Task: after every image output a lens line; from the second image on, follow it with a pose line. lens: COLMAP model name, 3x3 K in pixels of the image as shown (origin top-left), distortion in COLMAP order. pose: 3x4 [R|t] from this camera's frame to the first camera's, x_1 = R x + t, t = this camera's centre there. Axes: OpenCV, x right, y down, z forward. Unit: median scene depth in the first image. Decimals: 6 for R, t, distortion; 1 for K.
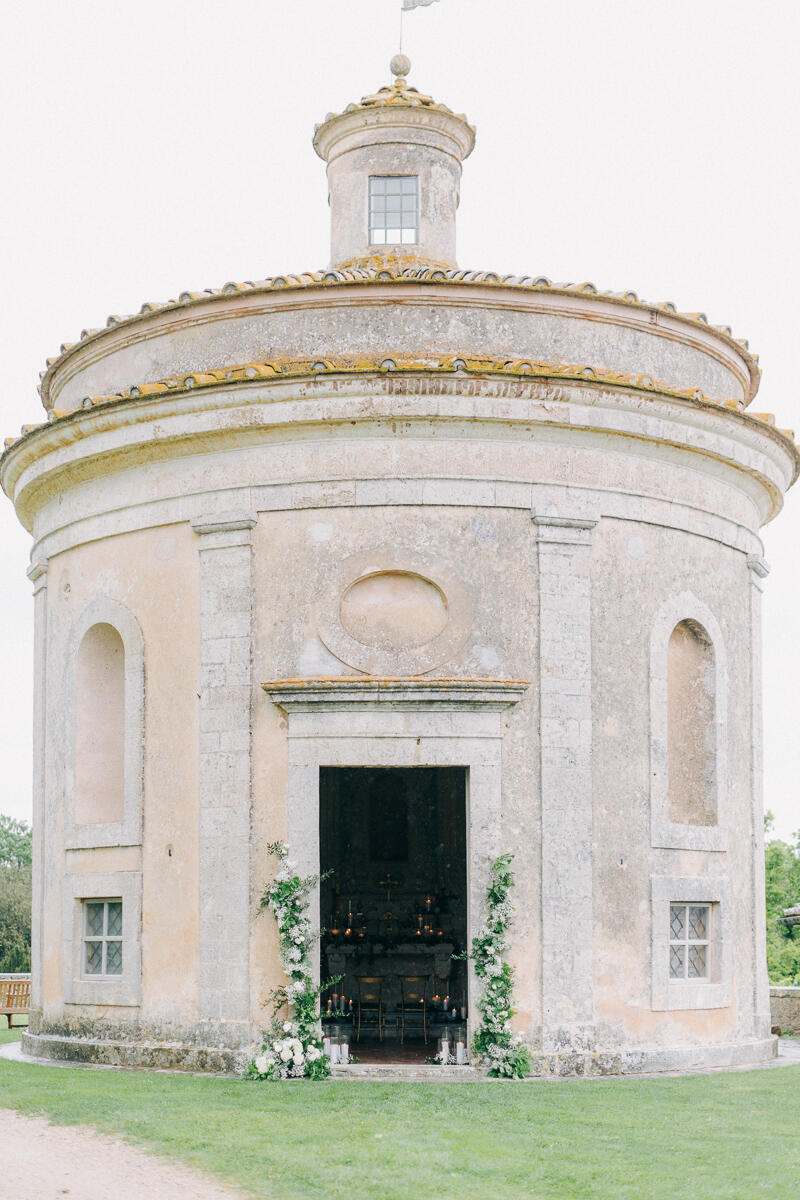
lens RADIAL K [[4465.5, 0, 455.7], [0, 4465.5, 600.0], [0, 0, 1]] dist [-0.712627, -3.312550]
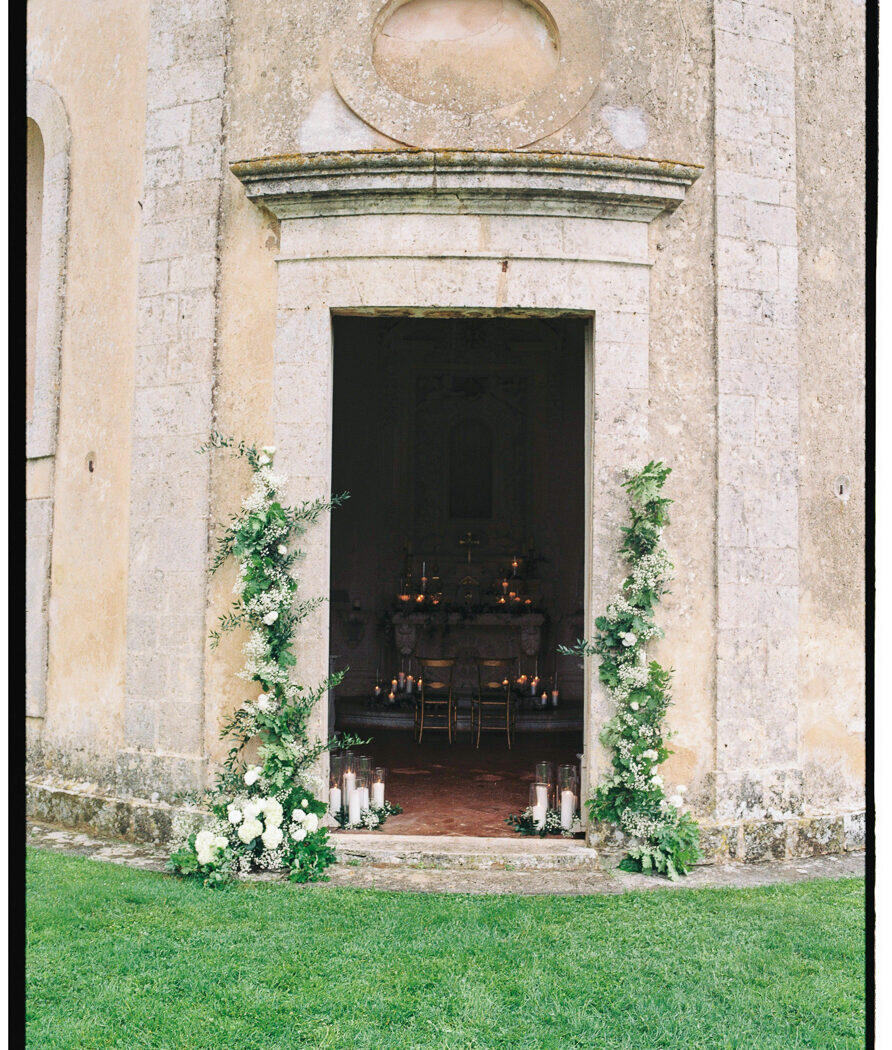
lens RADIAL K [[4040.9, 0, 446.1], [0, 4040.9, 370.8], [0, 0, 1]] dist [-0.846085, -0.033990]
pose [[0.999623, 0.014146, -0.023526, -0.003522], [-0.013713, 0.999735, 0.018468, 0.035082], [0.023781, -0.018138, 0.999553, 0.481539]]
